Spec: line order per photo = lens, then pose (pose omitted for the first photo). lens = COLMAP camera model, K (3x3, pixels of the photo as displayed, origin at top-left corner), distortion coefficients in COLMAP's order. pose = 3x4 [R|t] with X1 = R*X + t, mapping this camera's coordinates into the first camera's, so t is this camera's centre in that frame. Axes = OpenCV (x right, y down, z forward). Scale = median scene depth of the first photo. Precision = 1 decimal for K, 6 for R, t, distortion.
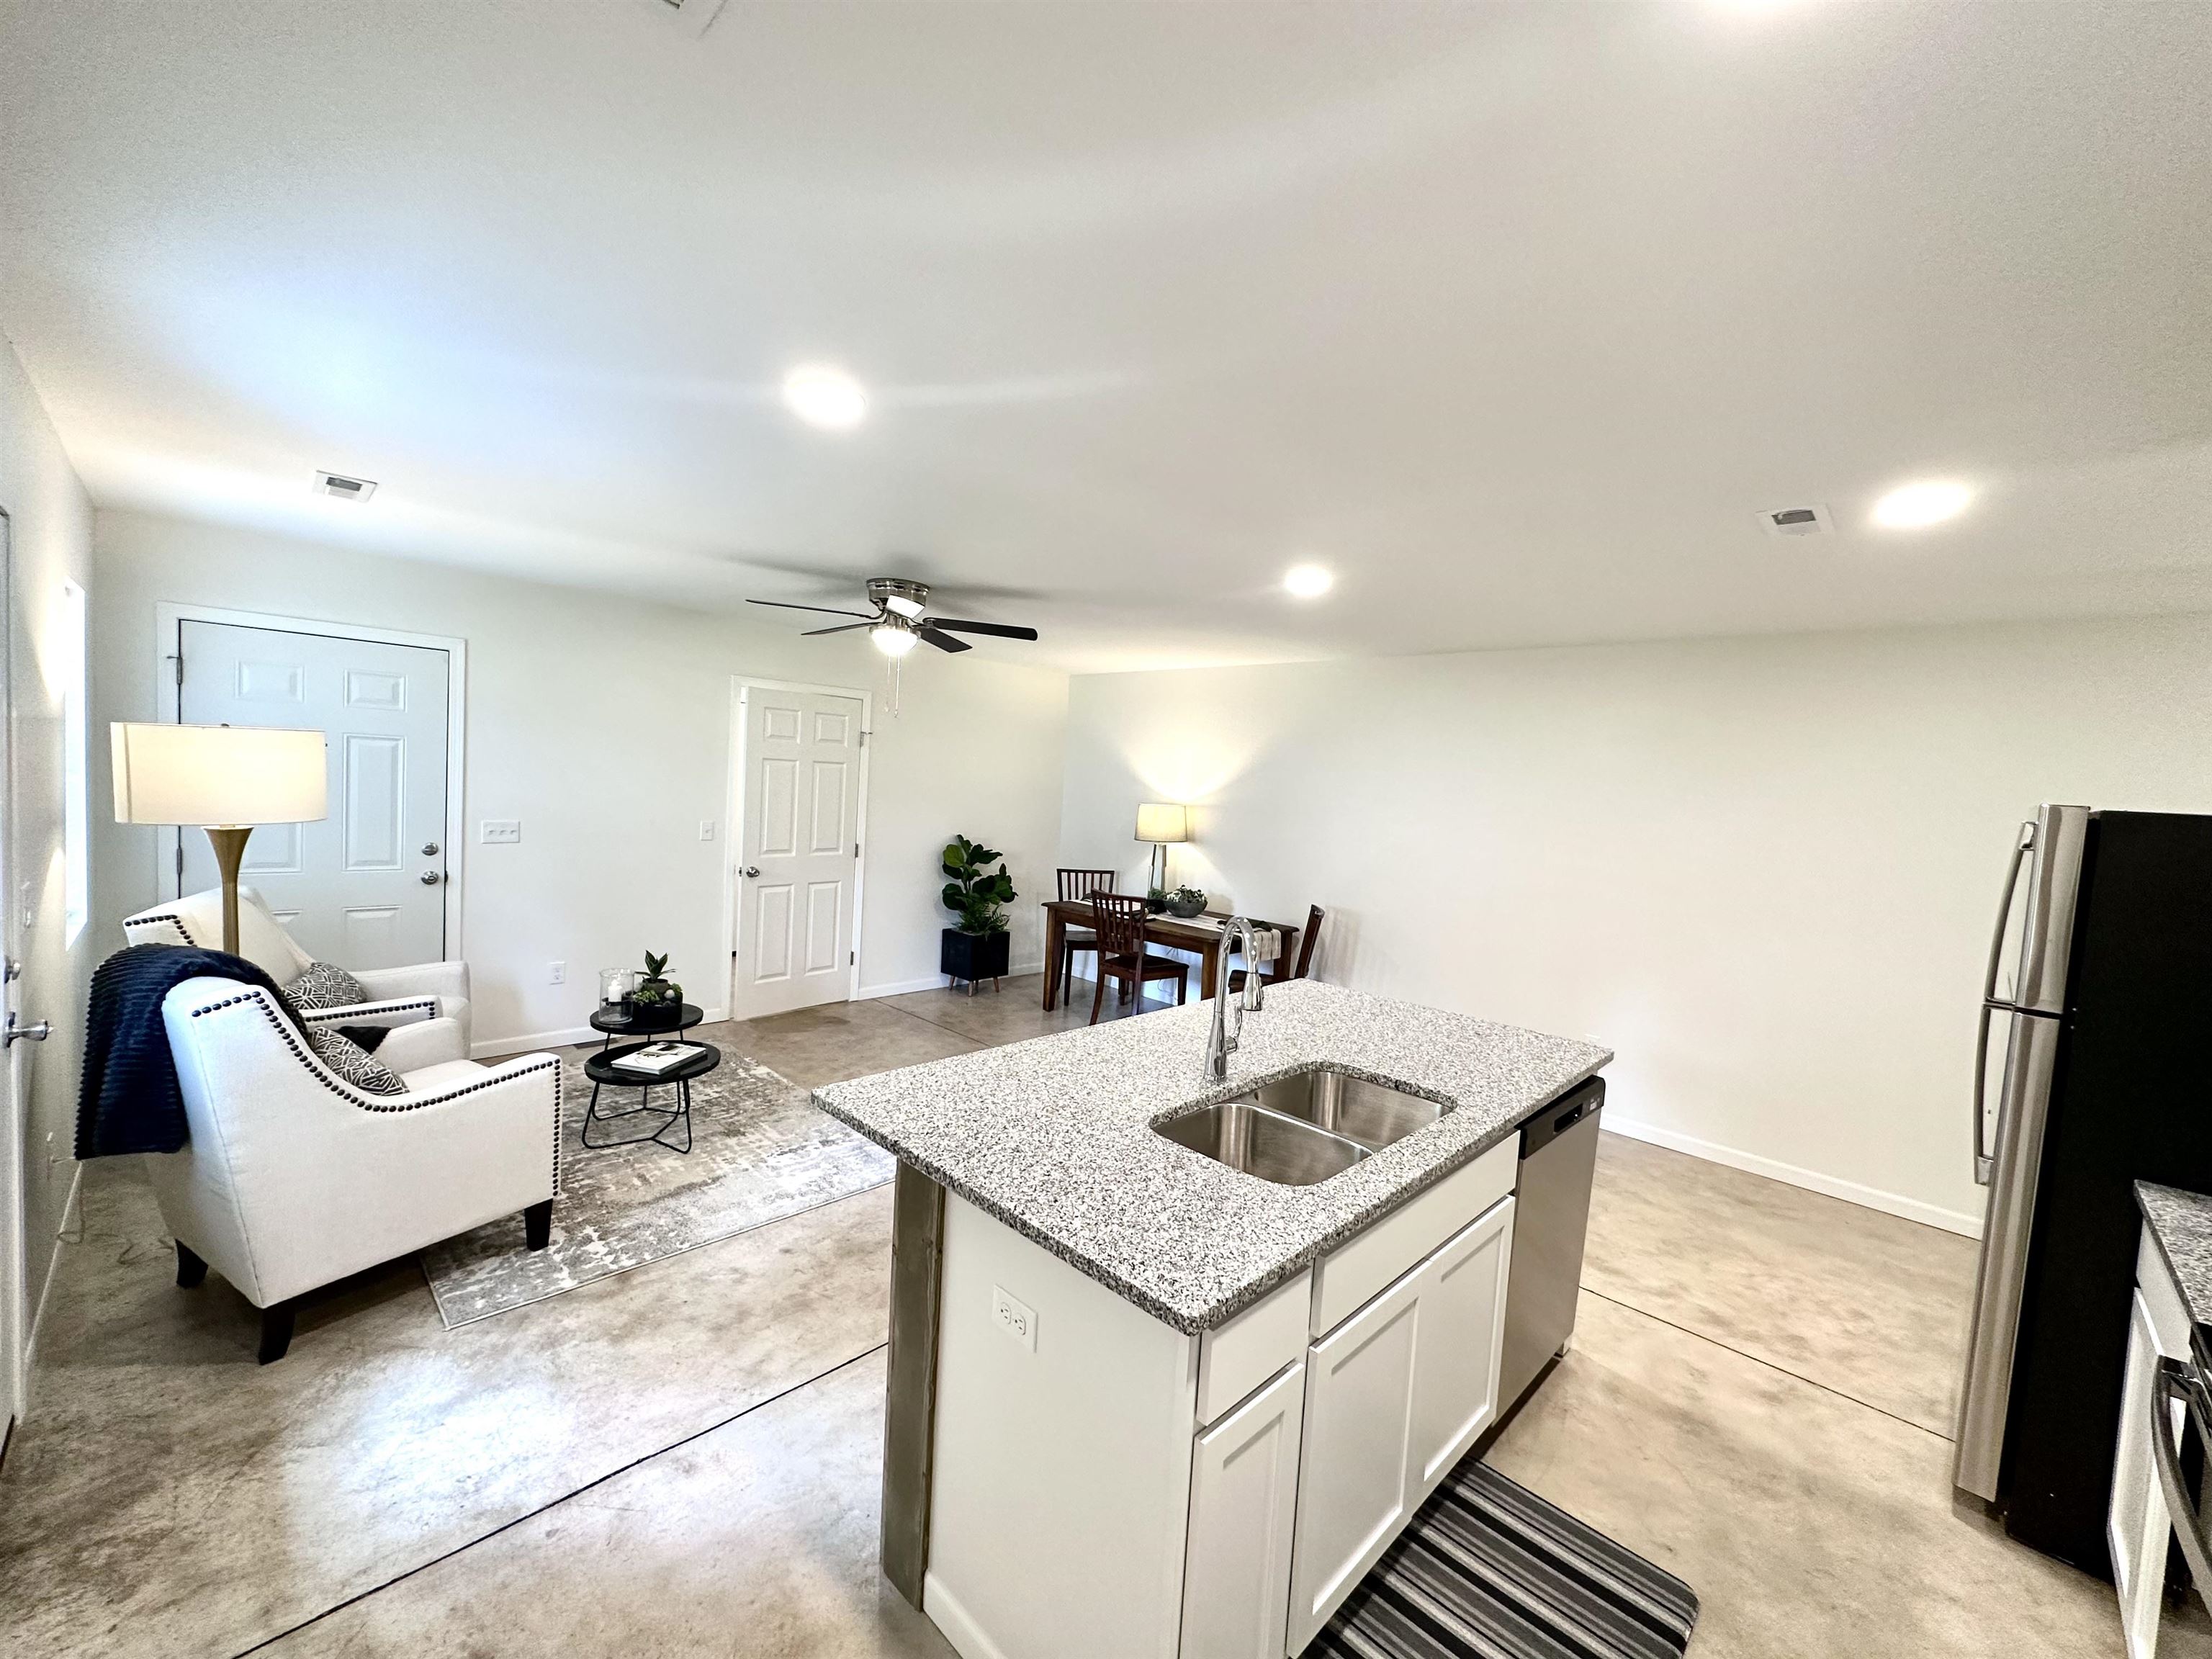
lens RADIAL K [[885.5, 0, 1106.0], [0, 885.5, 829.5], [0, 0, 1]] dist [0.002194, -0.000572]
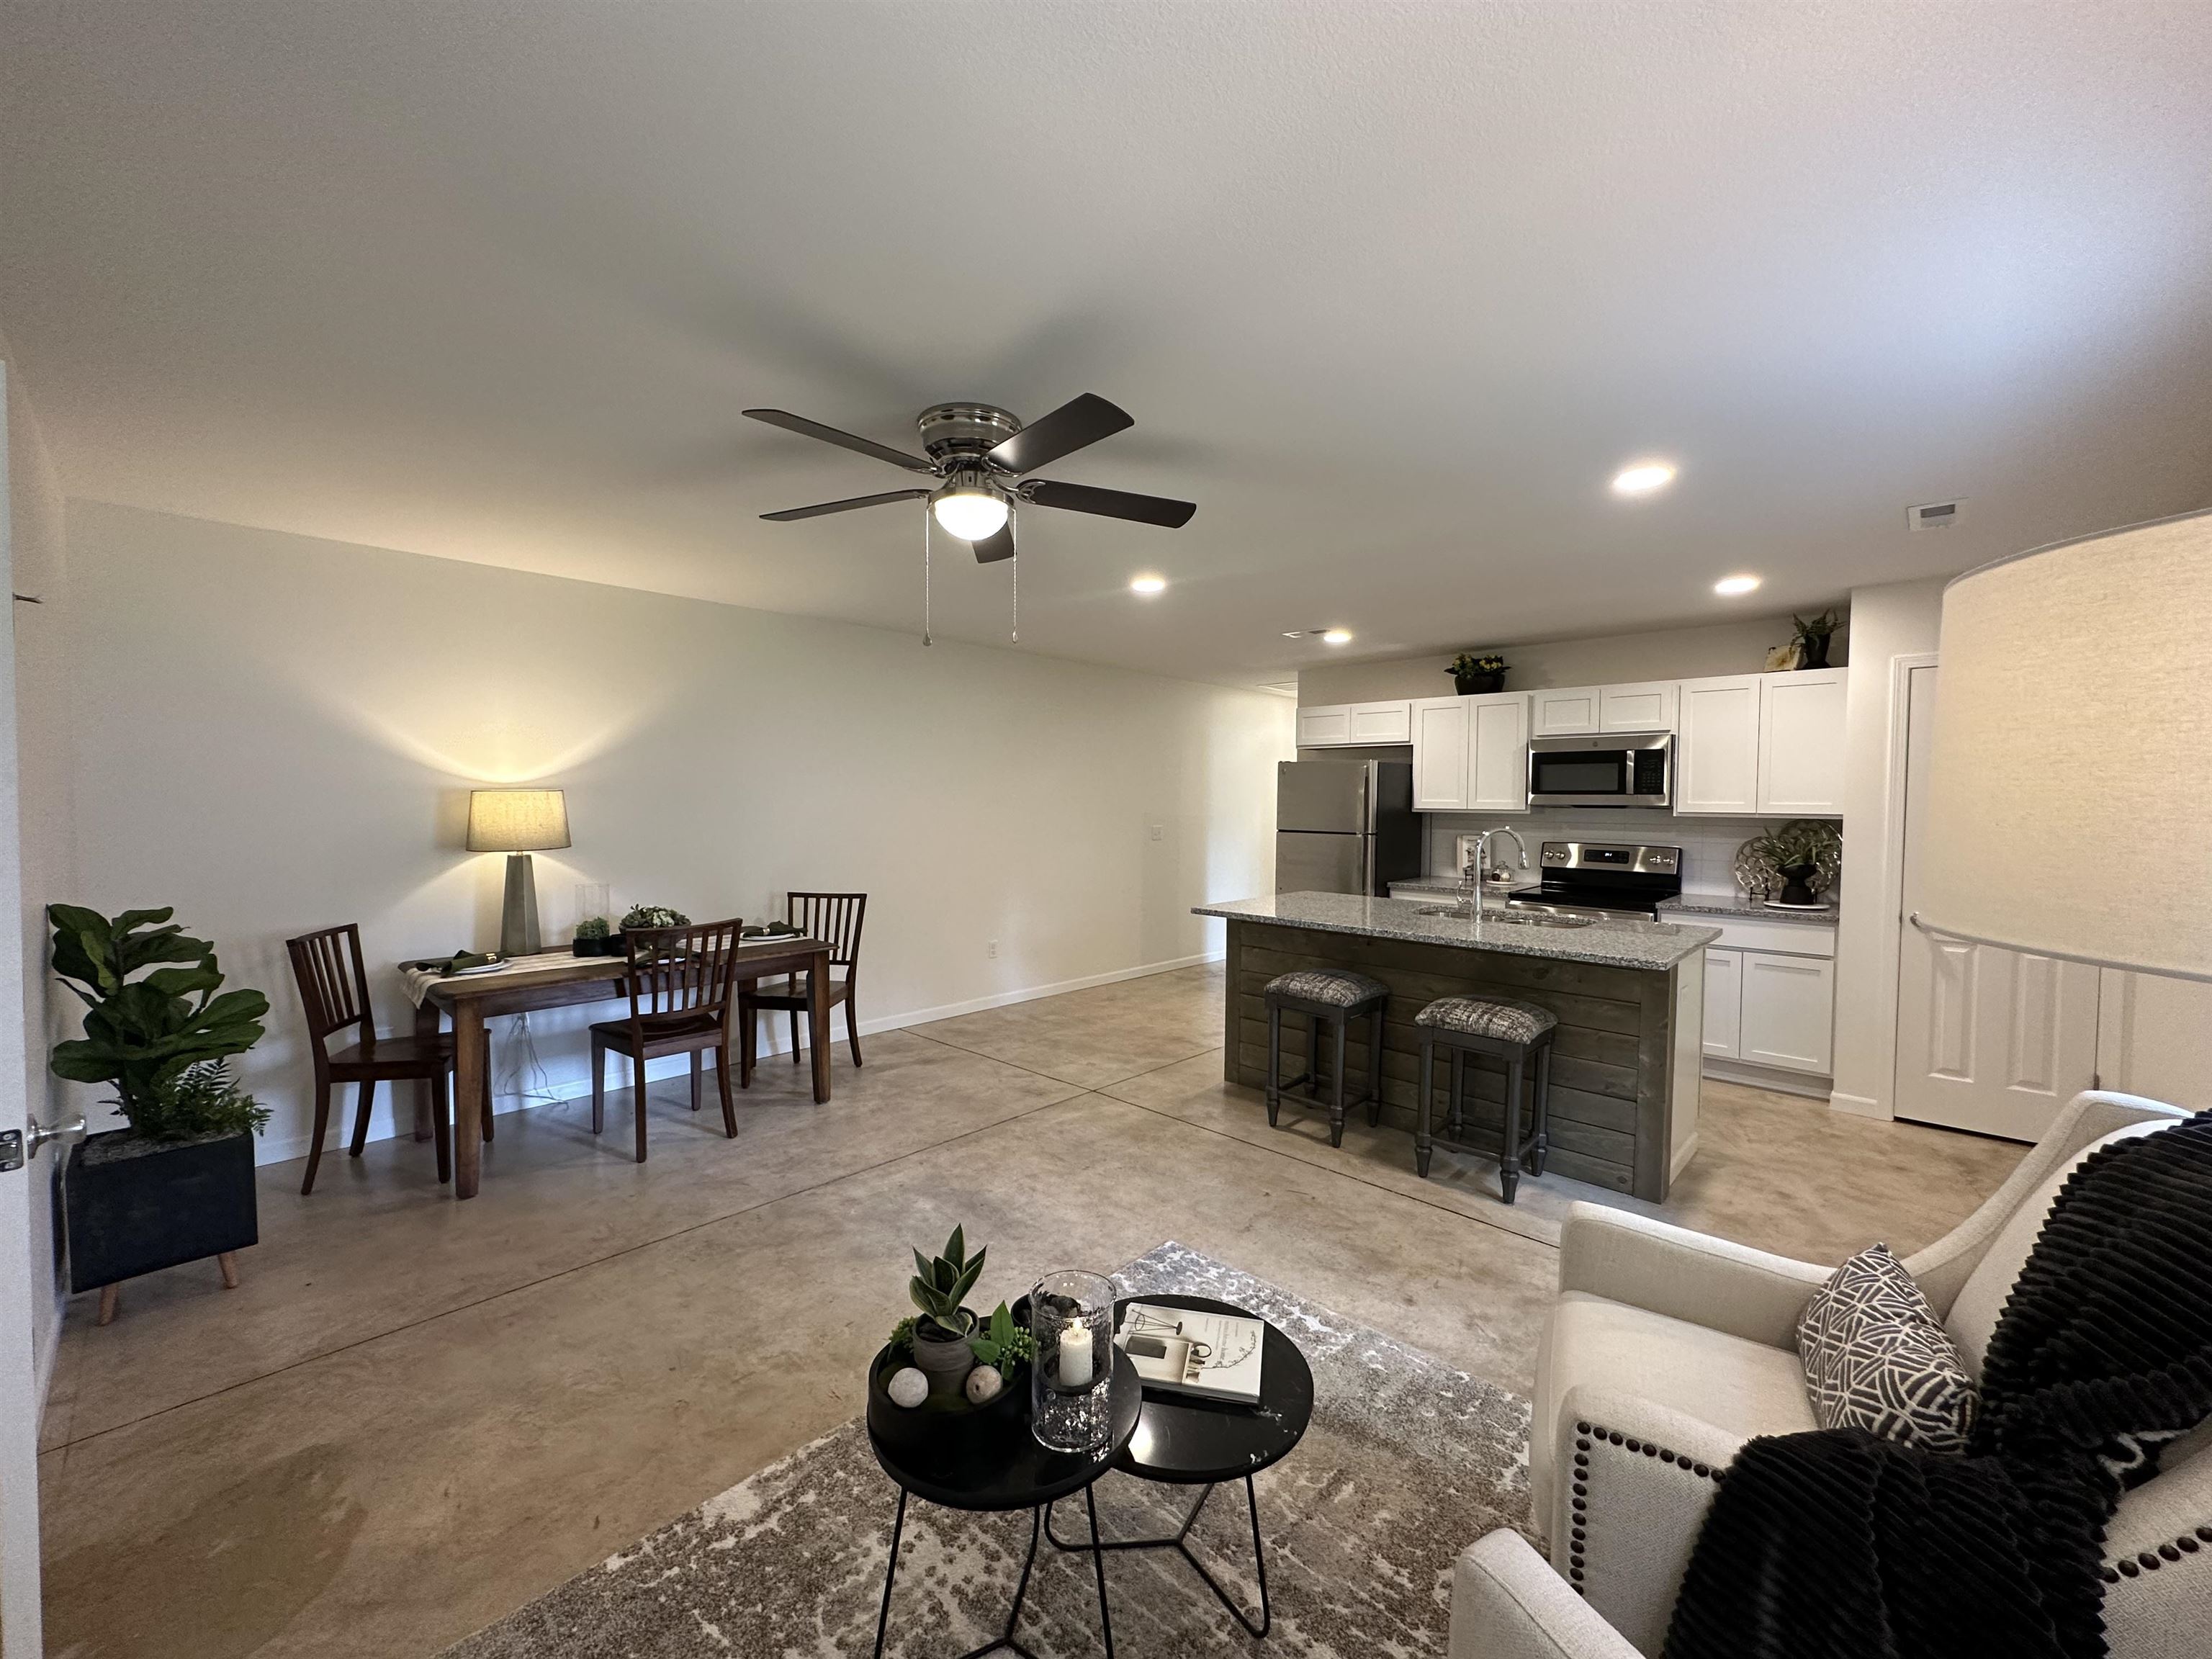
lens RADIAL K [[870.3, 0, 1107.9], [0, 870.3, 826.8], [0, 0, 1]] dist [0.001233, -0.000167]
pose [[-0.015369, -0.093687, 0.995483, -1.385945], [0.053830, 0.994079, 0.094386, -0.100384], [-0.998432, 0.055038, -0.010235, 1.521425]]
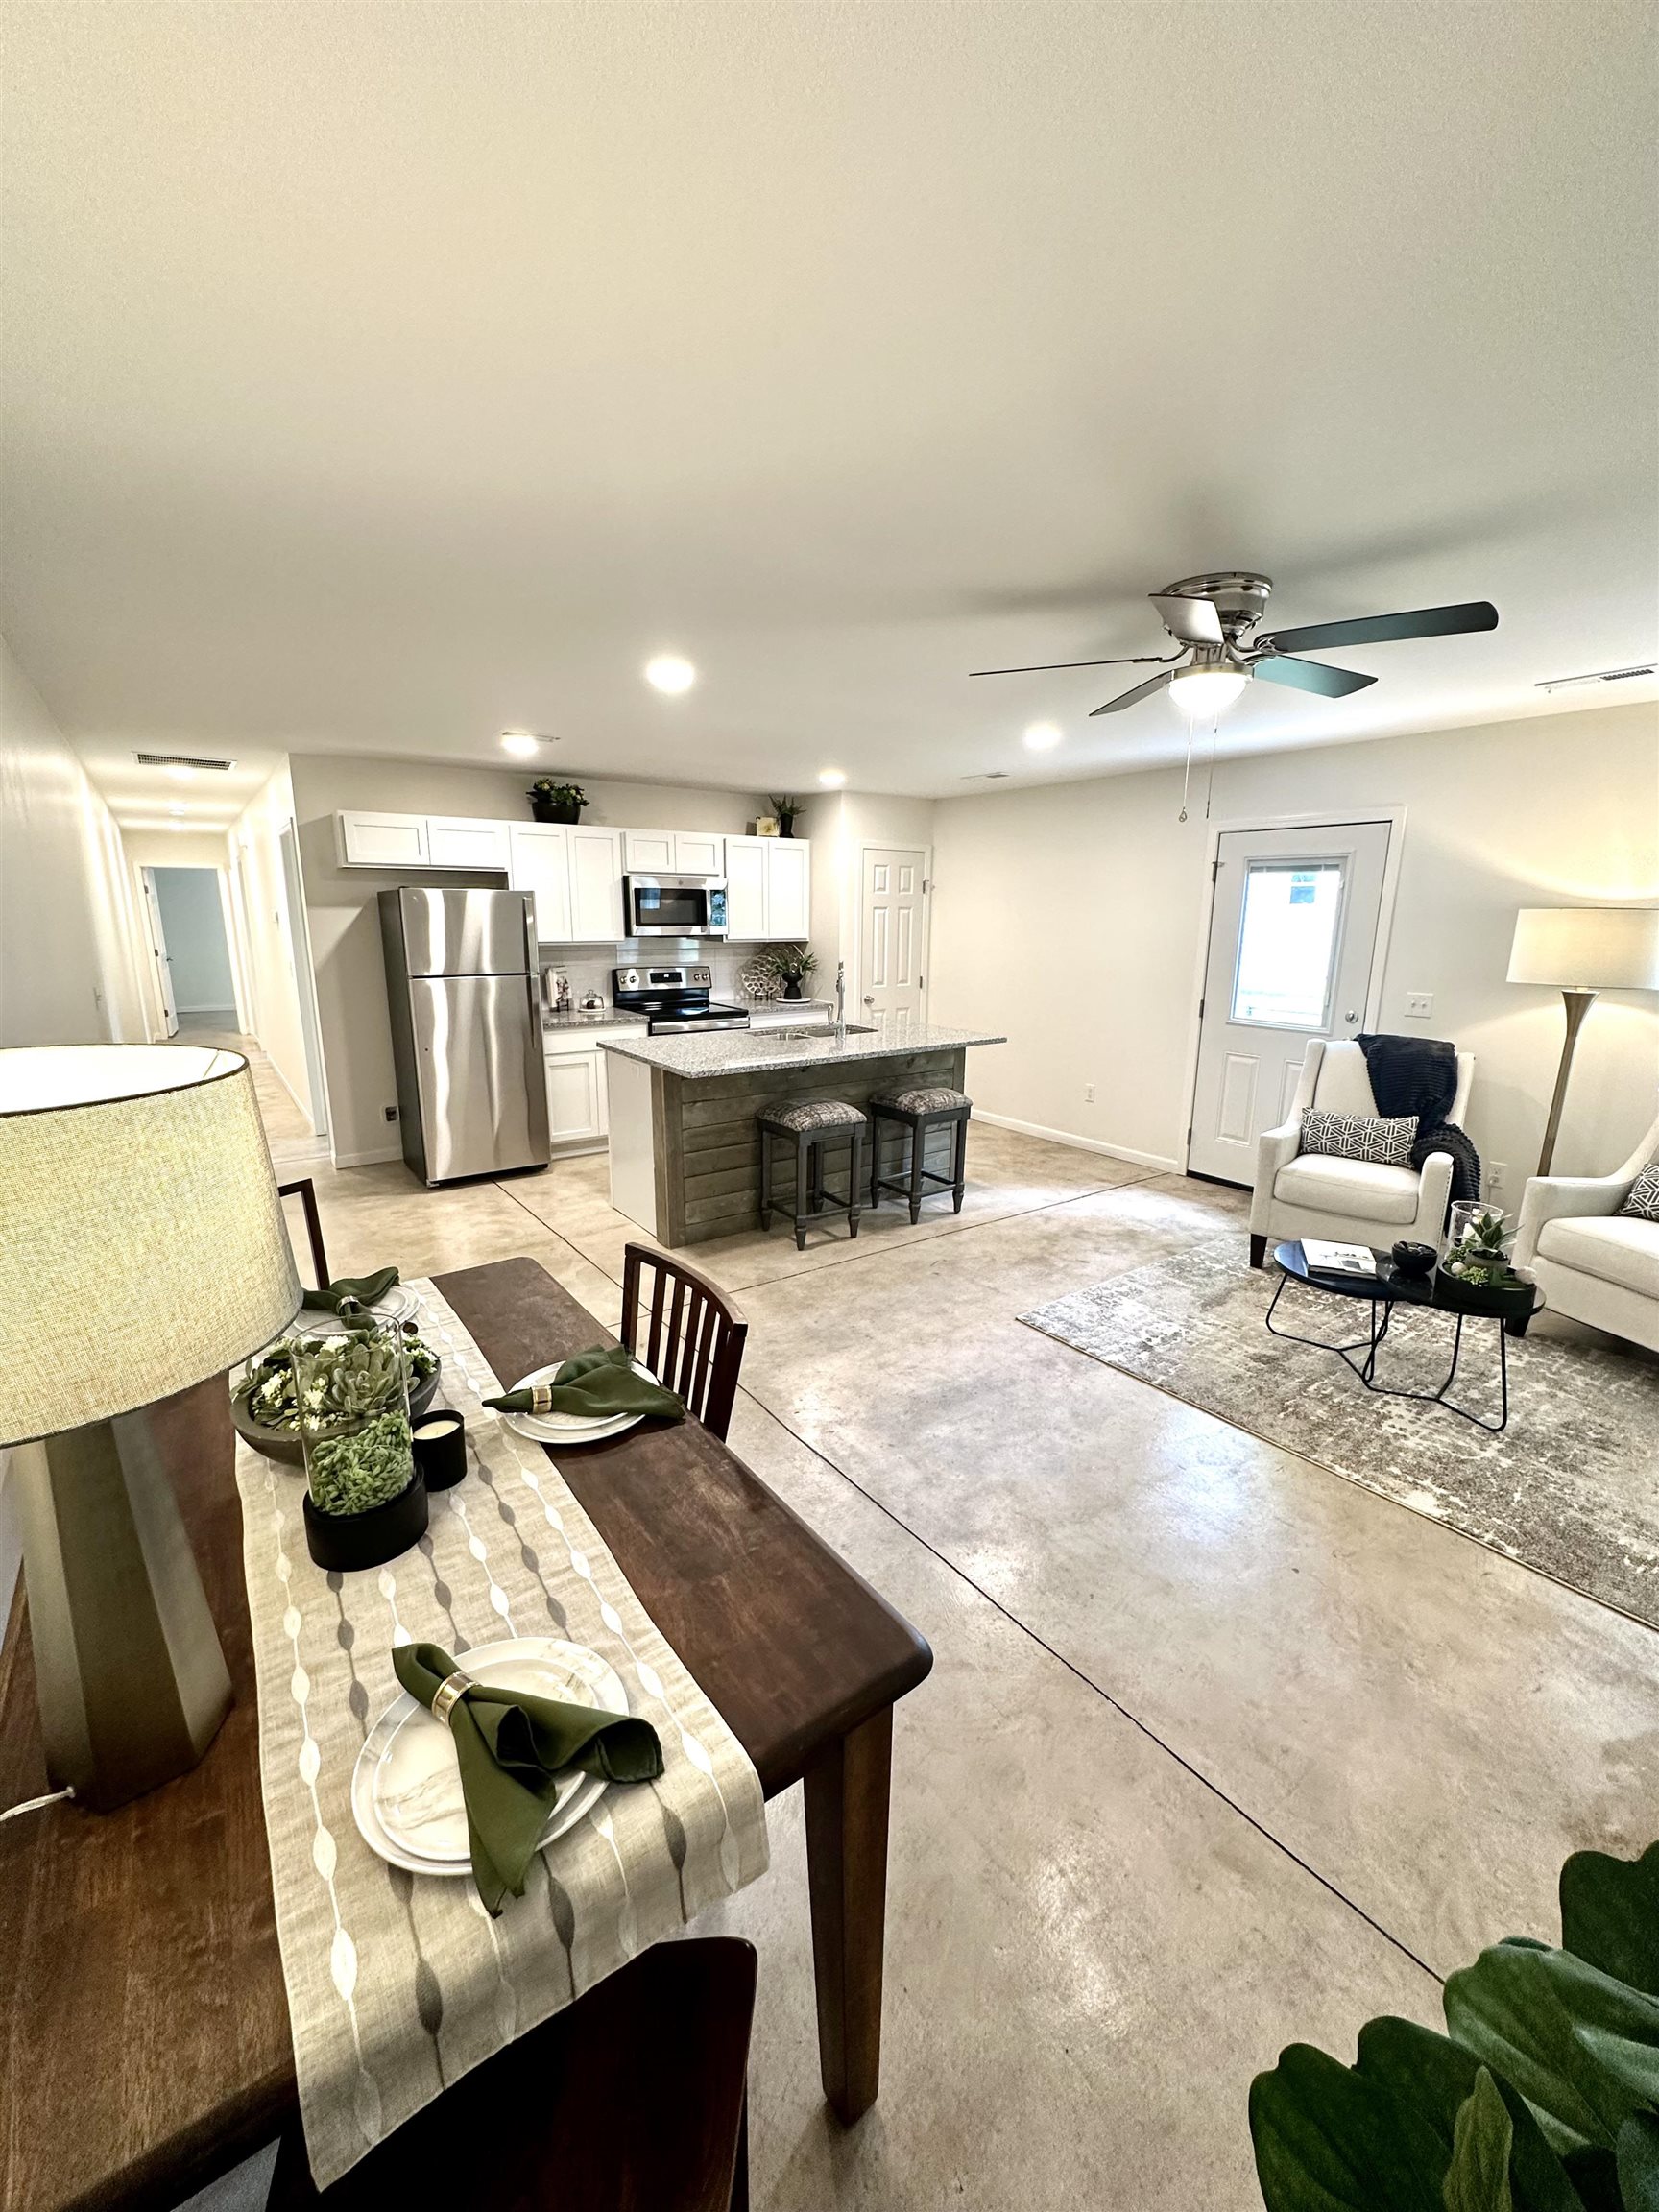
lens RADIAL K [[885.5, 0, 818.8], [0, 885.5, 1100.8], [0, 0, 1]] dist [0.002194, -0.000572]
pose [[-0.982721, -0.103404, 0.153514, -0.159357], [-0.057210, 0.958475, 0.279381, -0.169840], [-0.176028, 0.265771, -0.947829, 2.796265]]
